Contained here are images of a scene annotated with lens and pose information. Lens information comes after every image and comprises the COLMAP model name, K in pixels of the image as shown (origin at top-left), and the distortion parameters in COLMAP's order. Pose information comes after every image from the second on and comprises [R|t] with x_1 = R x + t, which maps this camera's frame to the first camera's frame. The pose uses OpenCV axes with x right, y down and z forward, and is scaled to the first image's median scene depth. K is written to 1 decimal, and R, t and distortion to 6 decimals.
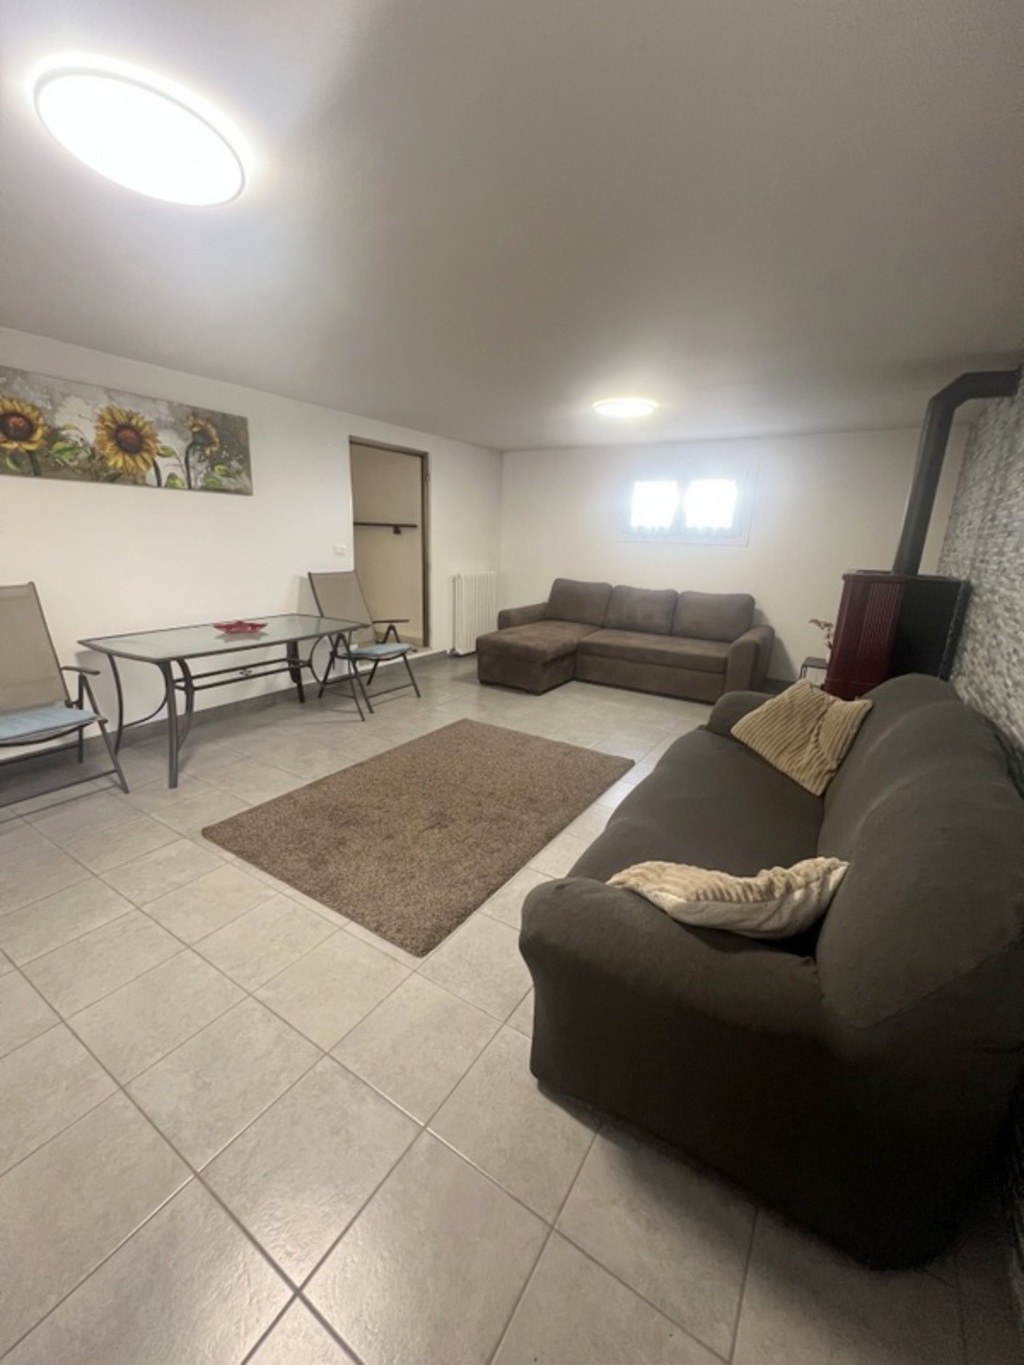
lens RADIAL K [[543.3, 0, 511.8], [0, 543.3, 686.4], [0, 0, 1]] dist [-0.004874, 0.000420]
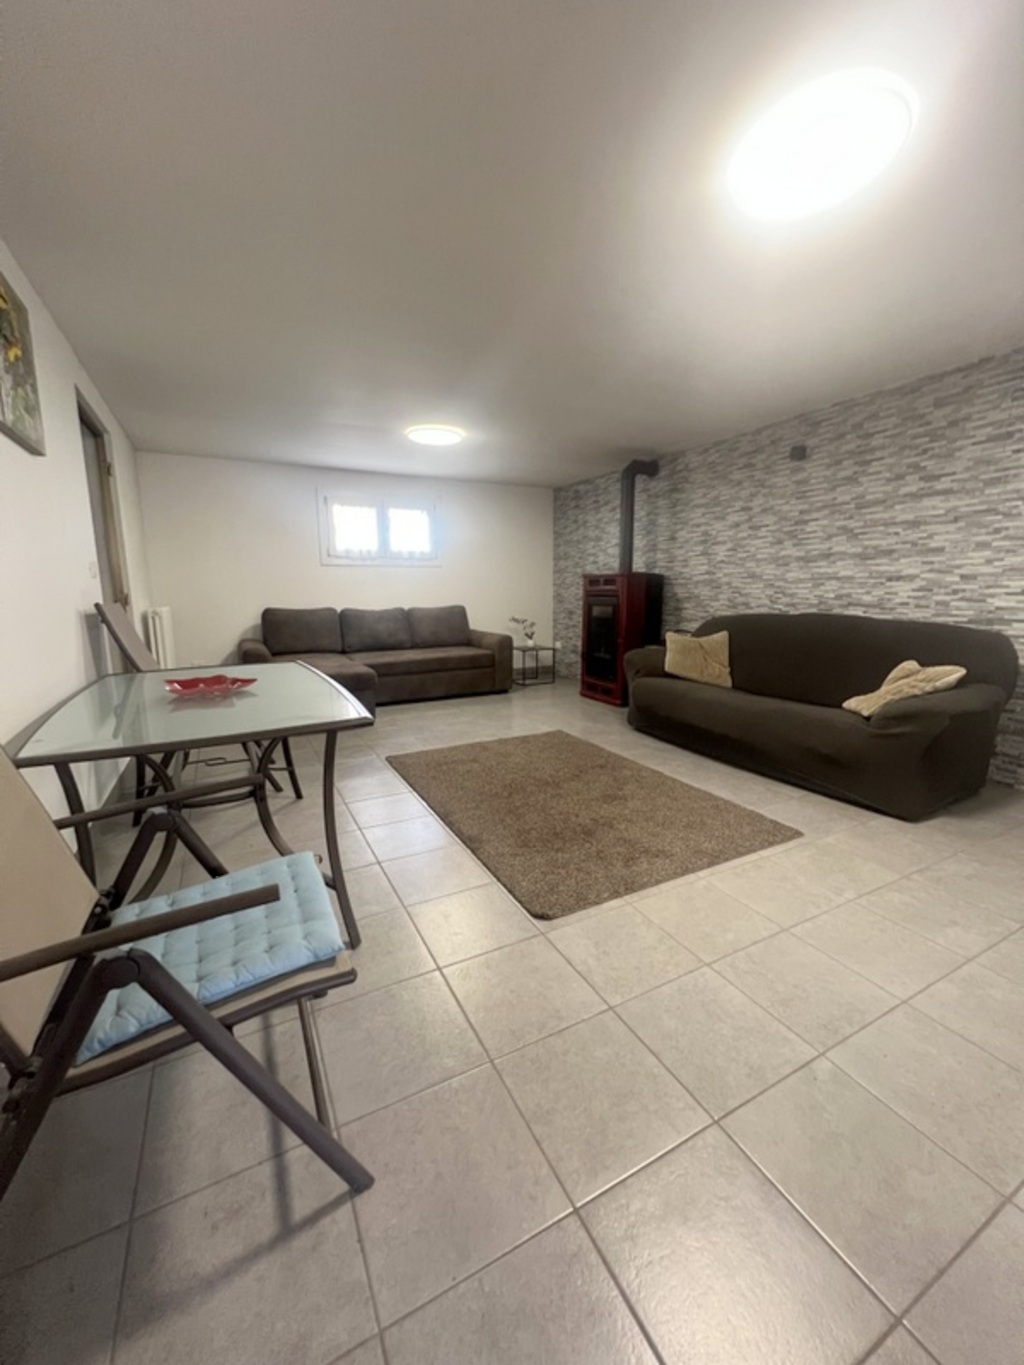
lens RADIAL K [[543.3, 0, 511.8], [0, 543.3, 686.4], [0, 0, 1]] dist [-0.004874, 0.000420]
pose [[0.498584, -0.186293, 0.846586, -0.769935], [0.254589, 0.965033, 0.062421, -0.055498], [-0.828612, 0.184409, 0.528578, 0.403612]]
